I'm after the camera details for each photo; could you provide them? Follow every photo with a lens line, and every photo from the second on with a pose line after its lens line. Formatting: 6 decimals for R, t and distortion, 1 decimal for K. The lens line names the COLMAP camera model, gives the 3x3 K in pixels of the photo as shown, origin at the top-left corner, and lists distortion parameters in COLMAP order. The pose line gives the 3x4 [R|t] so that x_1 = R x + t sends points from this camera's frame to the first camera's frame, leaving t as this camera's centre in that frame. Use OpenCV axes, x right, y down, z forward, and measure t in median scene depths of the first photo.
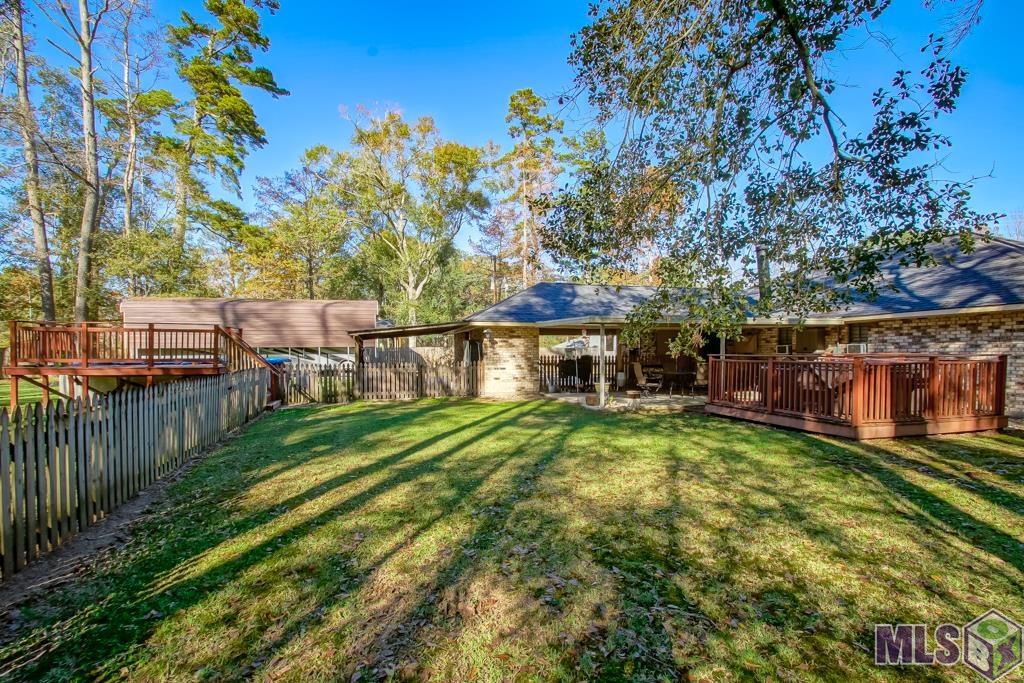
lens RADIAL K [[486.4, 0, 507.7], [0, 486.4, 350.1], [0, 0, 1]] dist [-0.001945, -0.000646]
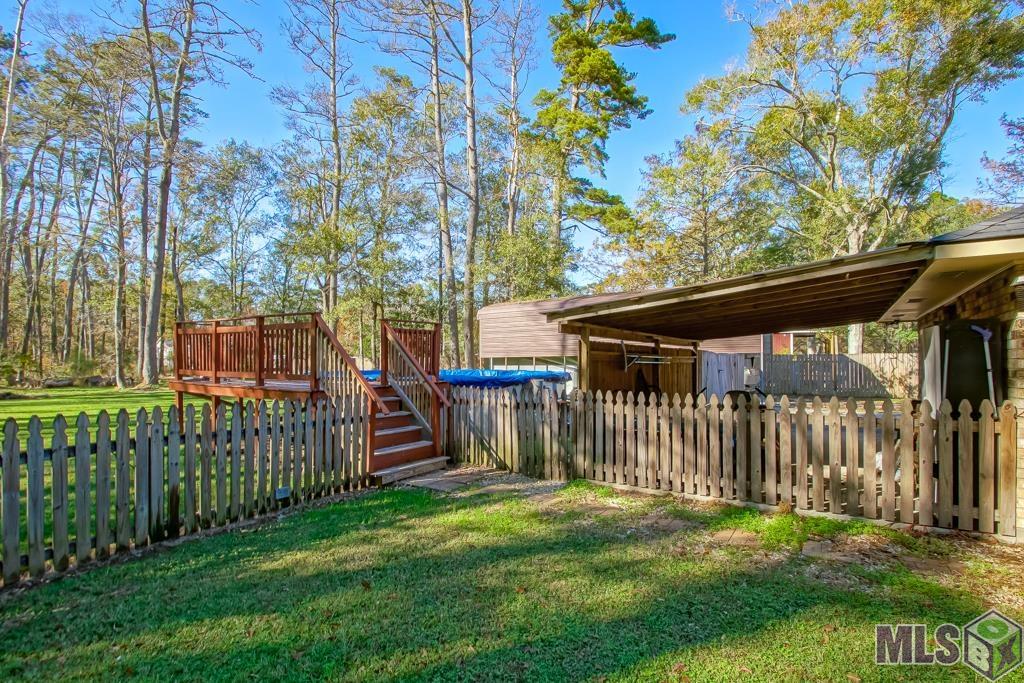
lens RADIAL K [[482.5, 0, 524.0], [0, 482.5, 366.8], [0, 0, 1]] dist [-0.001268, -0.000505]
pose [[0.658980, 0.010132, -0.752092, -0.029684], [0.001522, 0.999889, 0.014803, 0.000395], [0.752159, -0.010899, 0.658892, 0.639062]]
